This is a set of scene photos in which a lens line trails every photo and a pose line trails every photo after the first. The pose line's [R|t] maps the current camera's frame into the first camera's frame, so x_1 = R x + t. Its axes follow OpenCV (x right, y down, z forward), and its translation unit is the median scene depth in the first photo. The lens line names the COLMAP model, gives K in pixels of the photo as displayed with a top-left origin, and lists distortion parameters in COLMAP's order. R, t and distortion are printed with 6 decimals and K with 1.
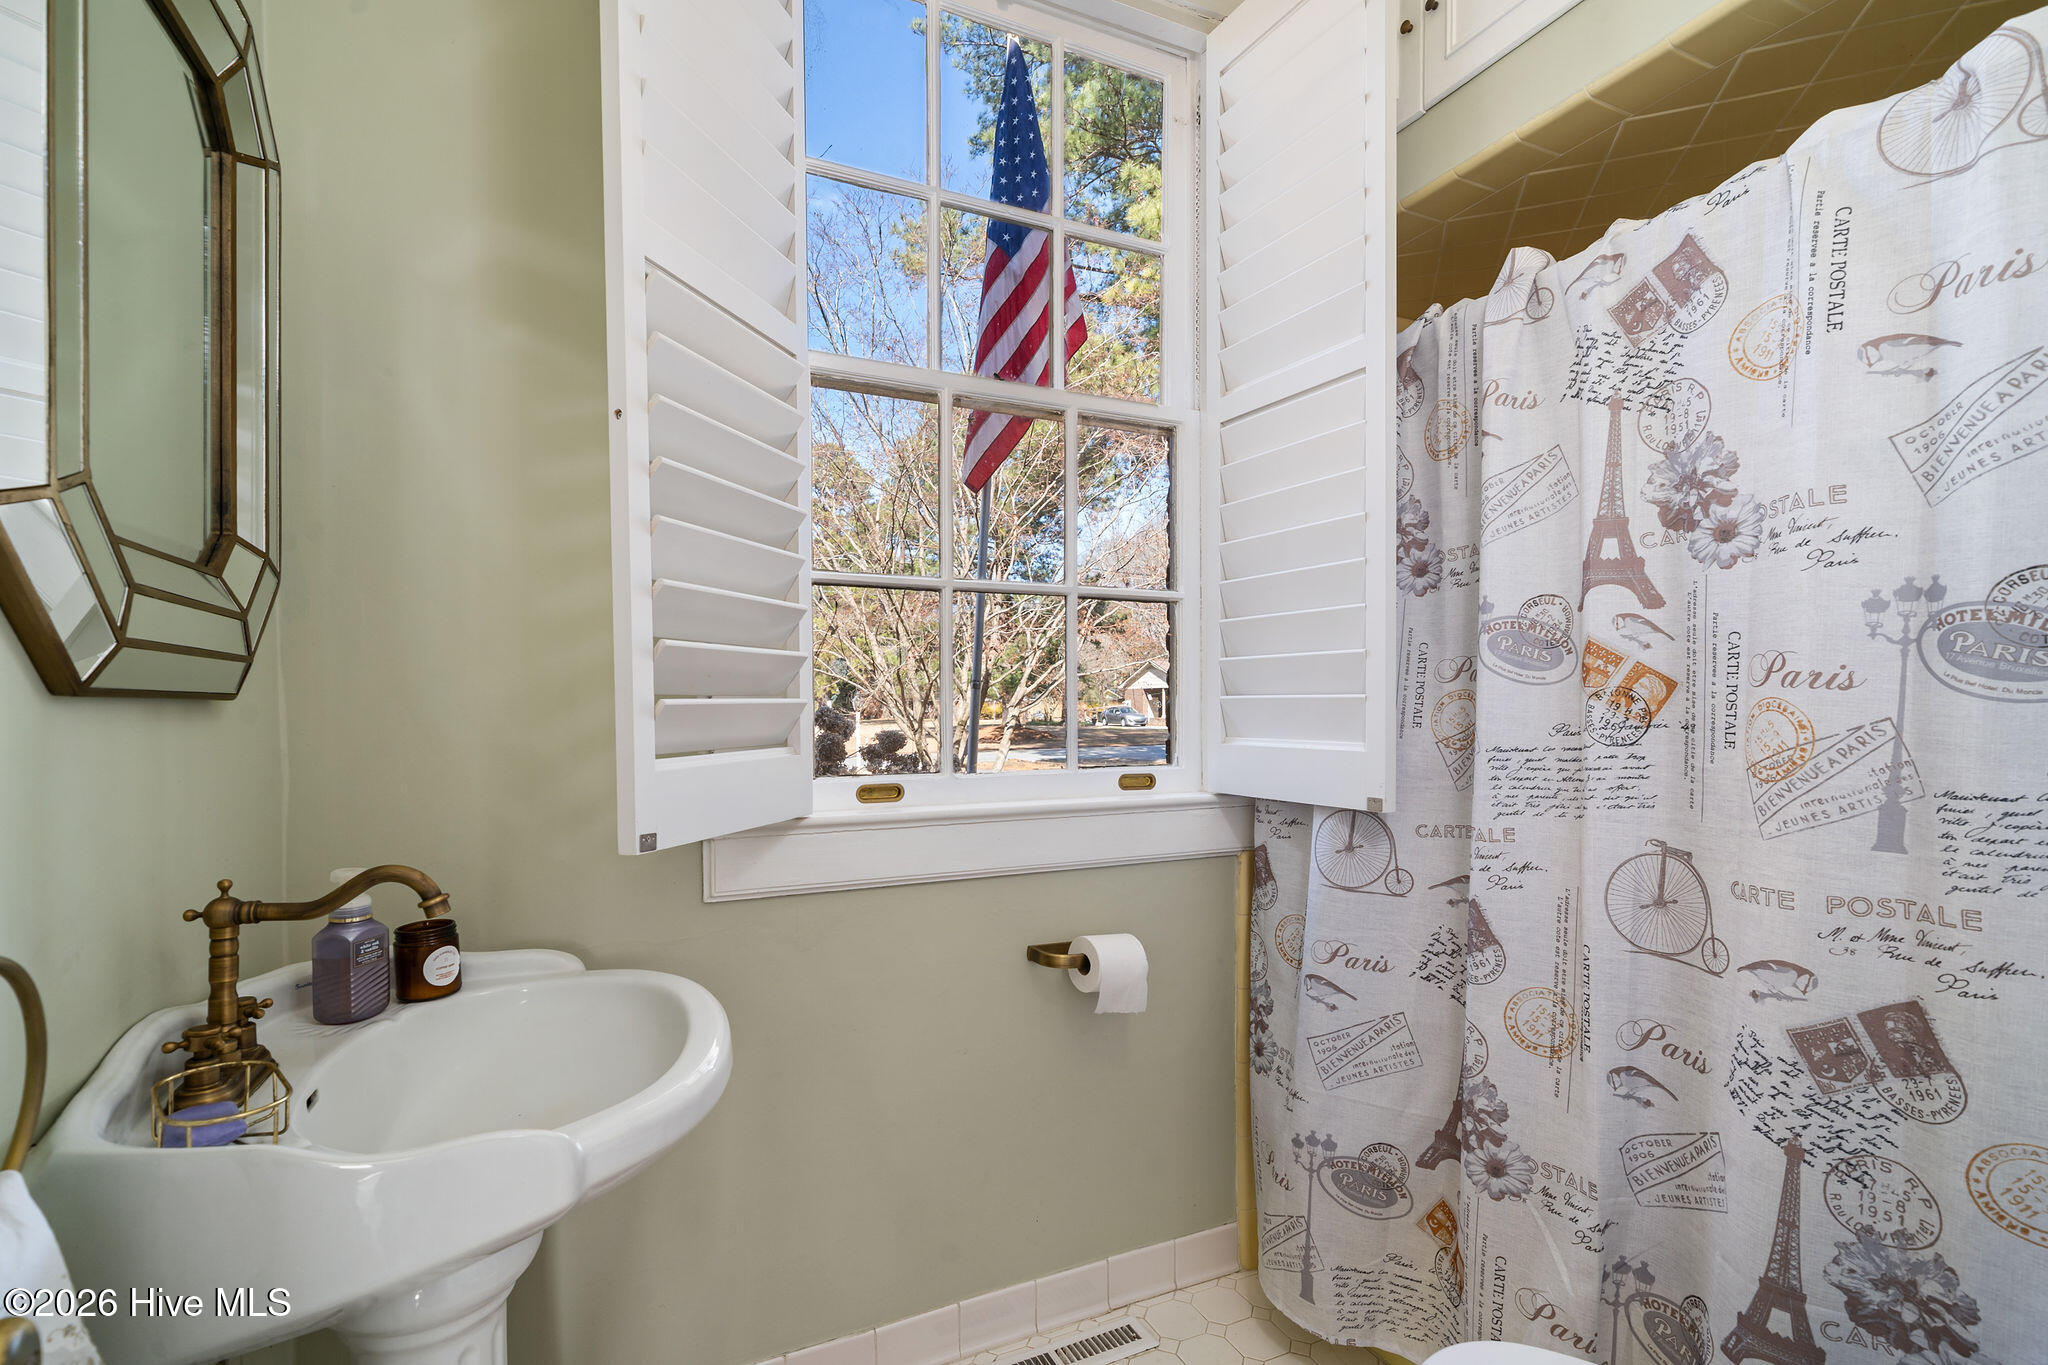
lens RADIAL K [[881.9, 0, 1025.6], [0, 881.9, 699.0], [0, 0, 1]] dist [-0.000687, -0.000016]
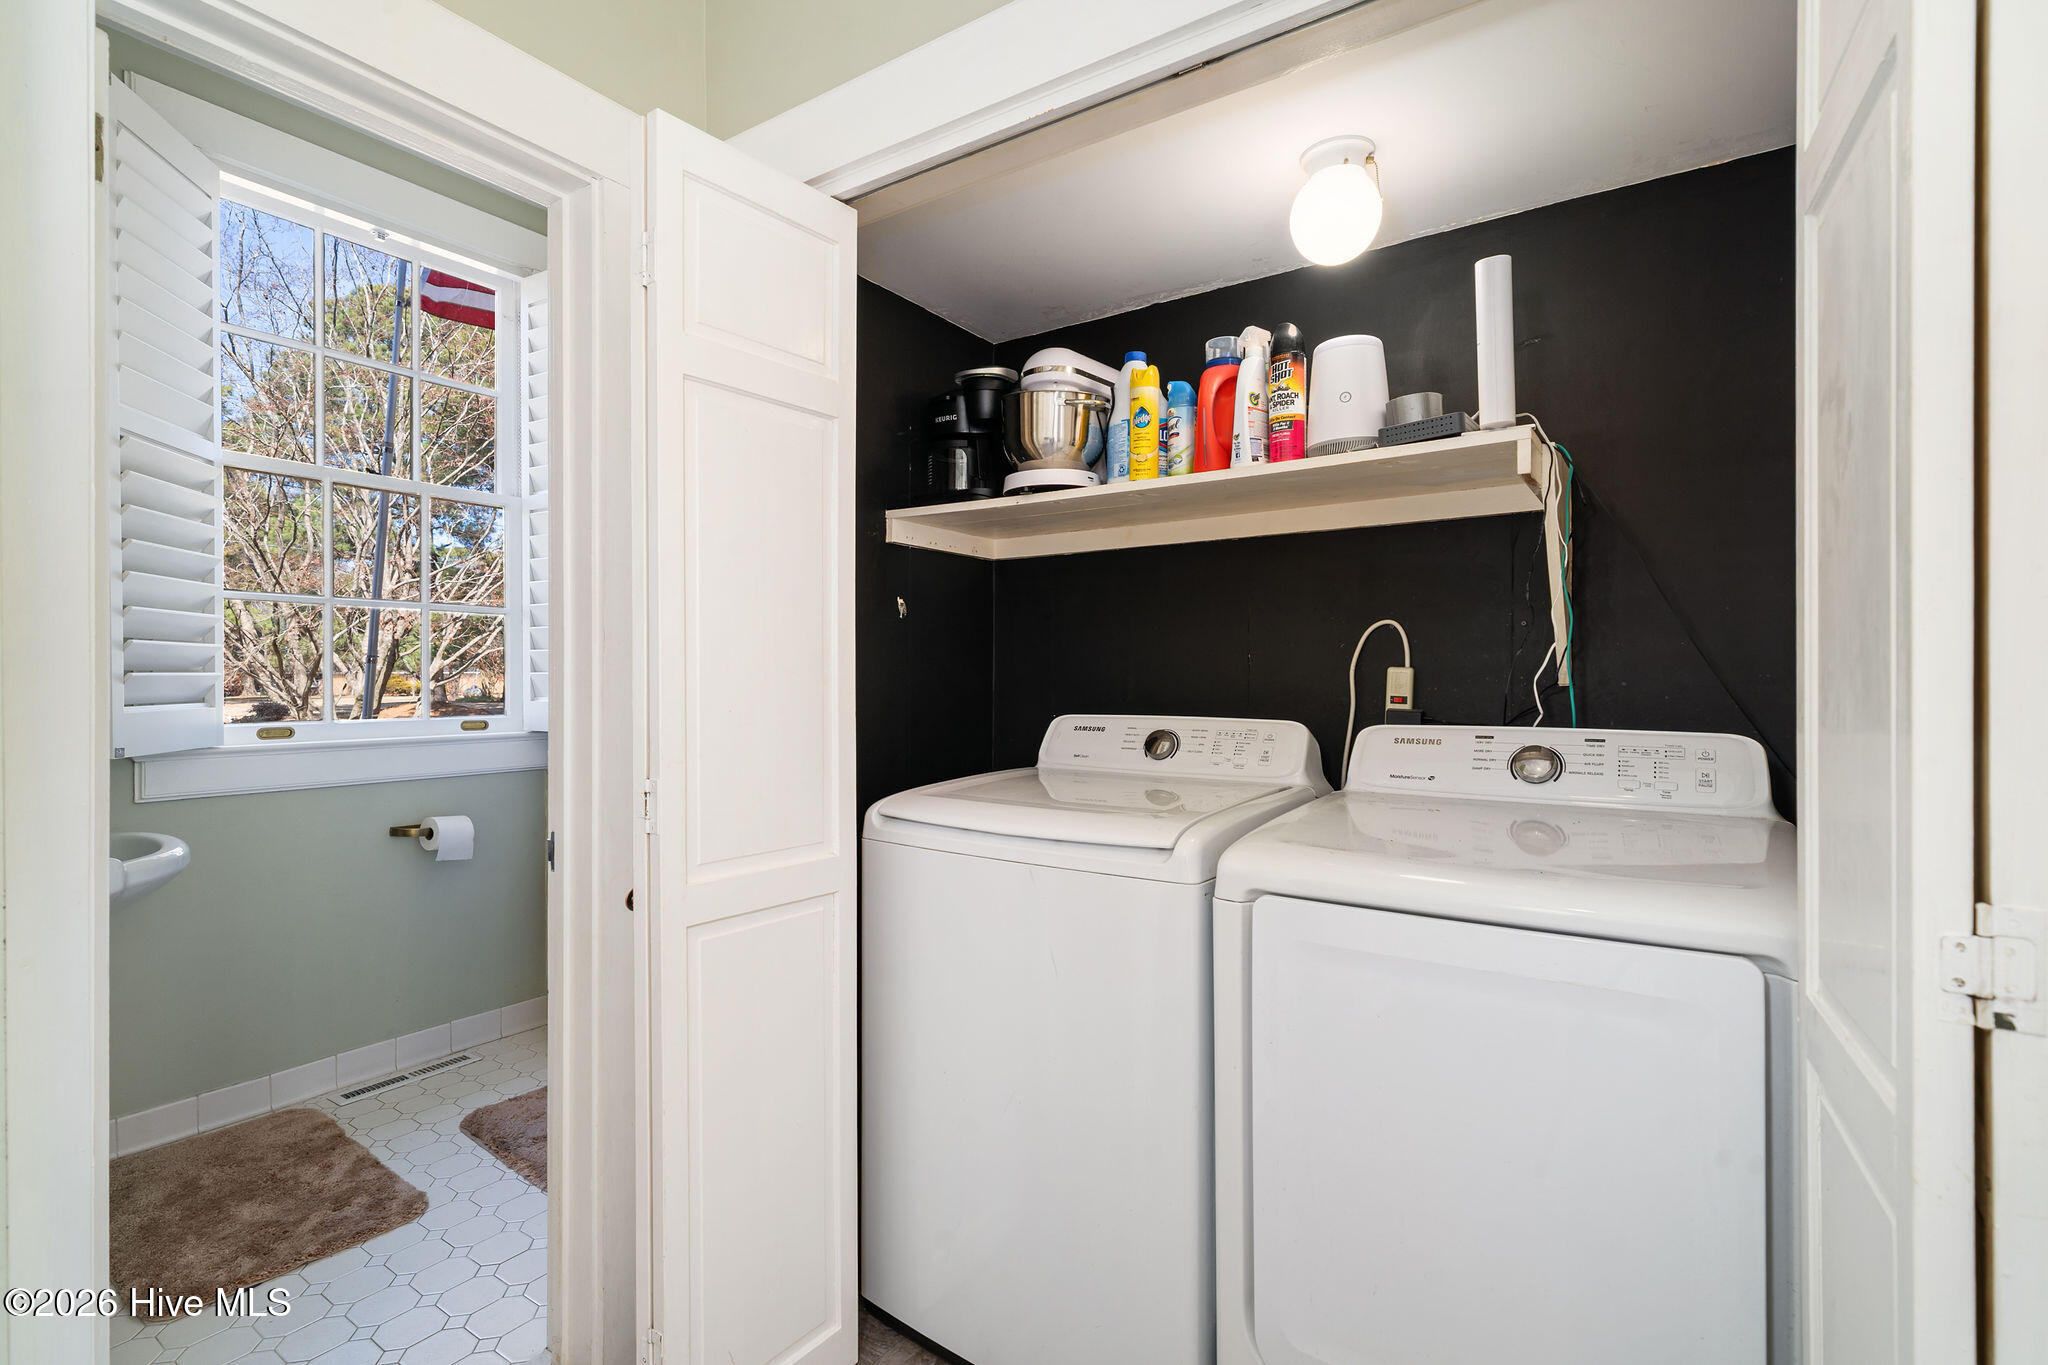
lens RADIAL K [[951.7, 0, 1007.1], [0, 951.7, 680.4], [0, 0, 1]] dist [0.002902, -0.000304]
pose [[0.869668, 0.000190, 0.493637, 0.112334], [-0.004412, 0.999963, 0.007387, -0.004479], [-0.493617, -0.008602, 0.869637, -0.961962]]
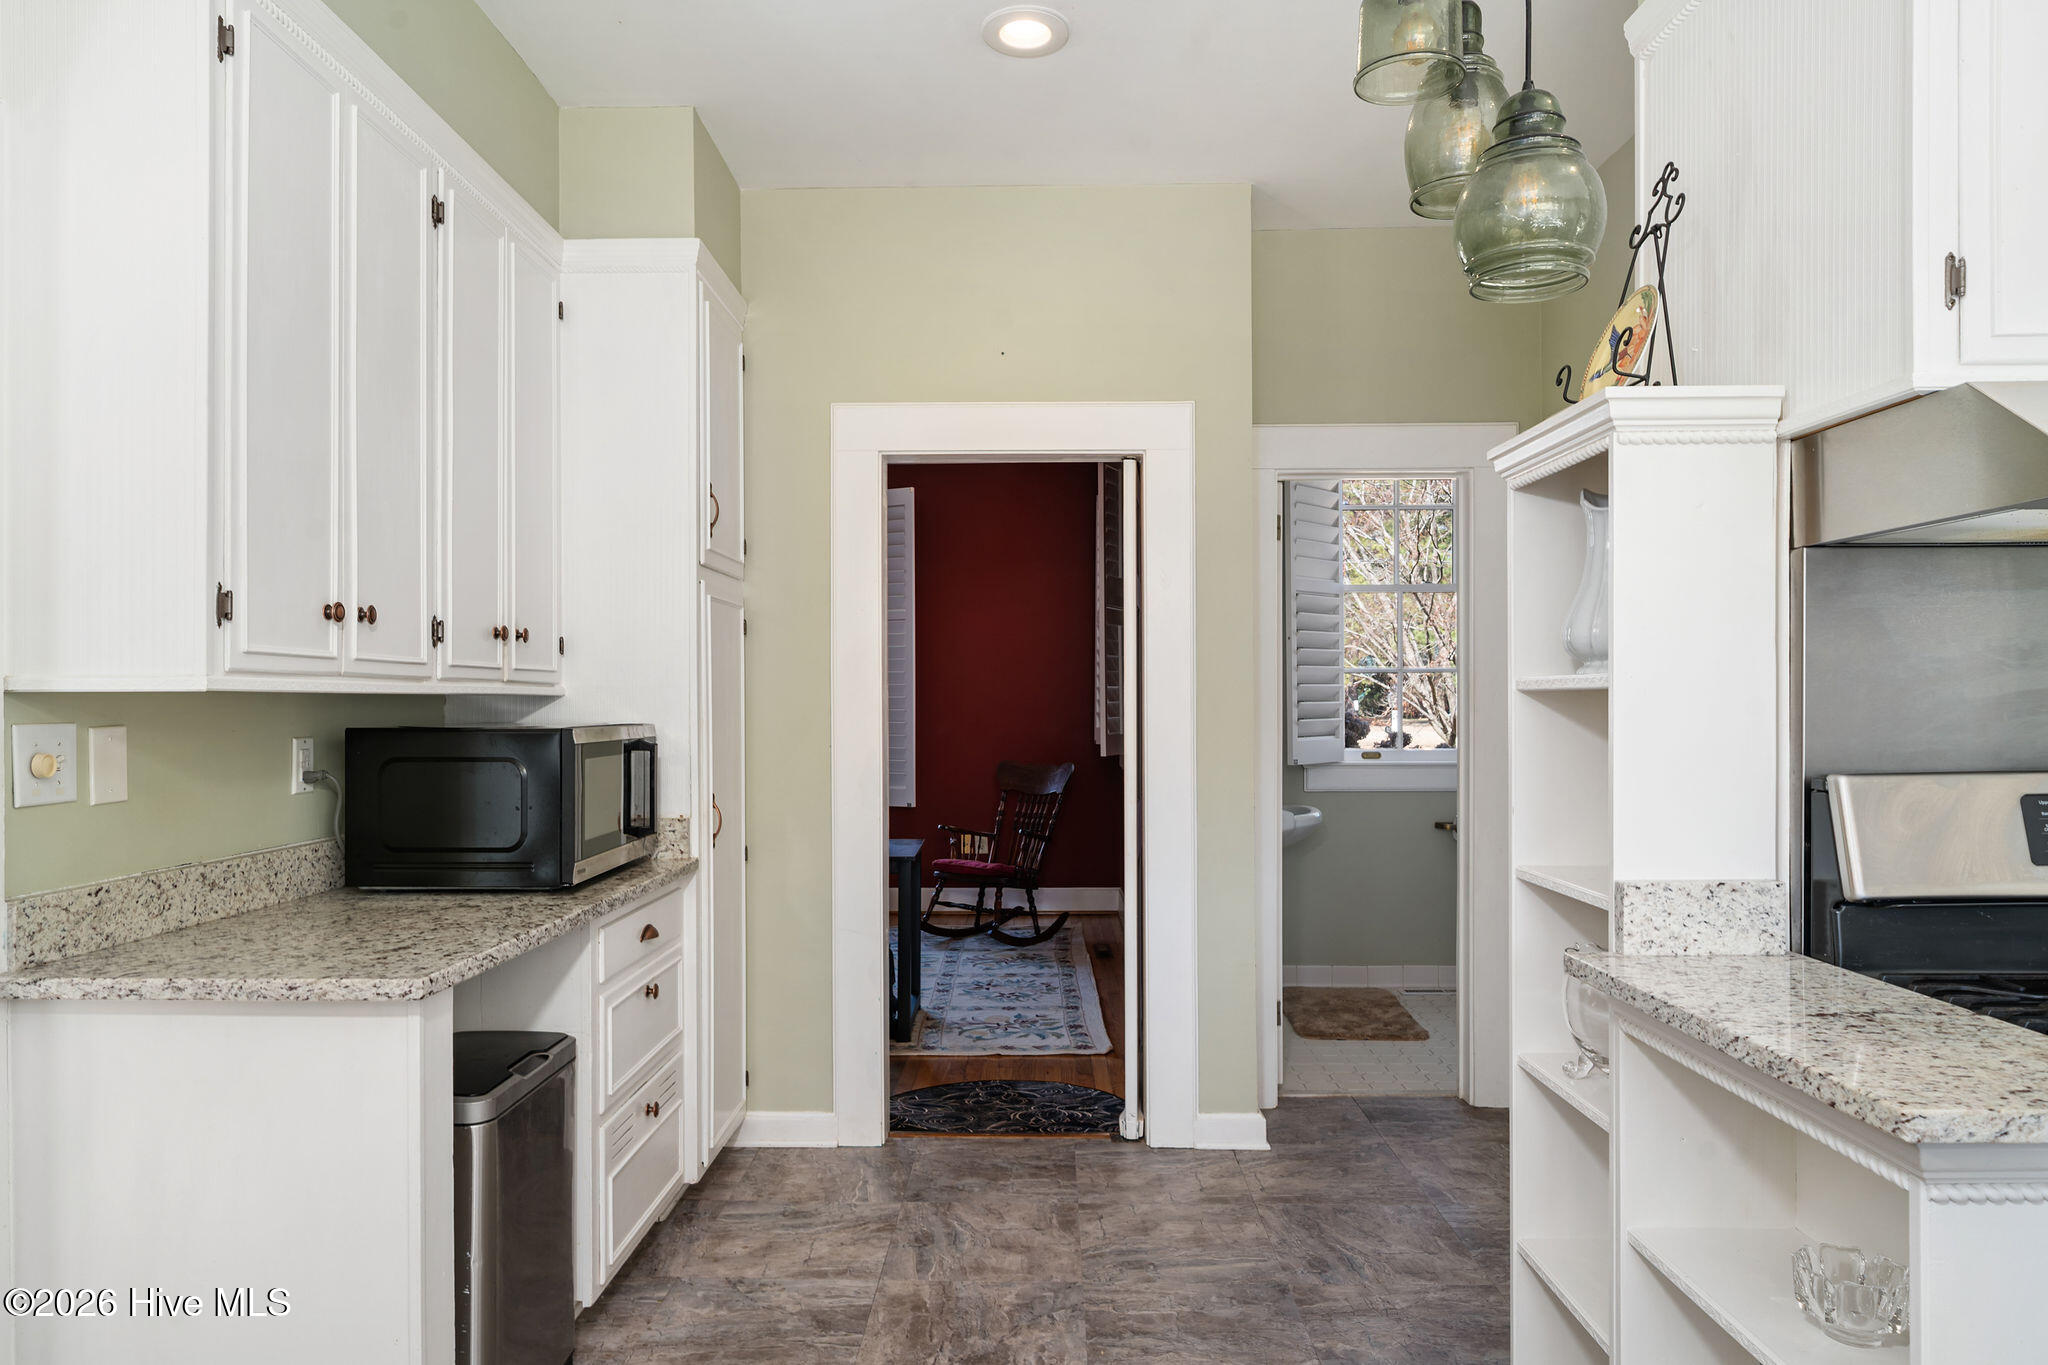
lens RADIAL K [[1299.8, 0, 1030.3], [0, 1299.8, 699.9], [0, 0, 1]] dist [0.007144, -0.001040]
pose [[0.893903, 0.003659, -0.448246, 0.543955], [0.000076, 0.999965, 0.008314, -0.071629], [0.448261, -0.007466, 0.893871, -2.384425]]
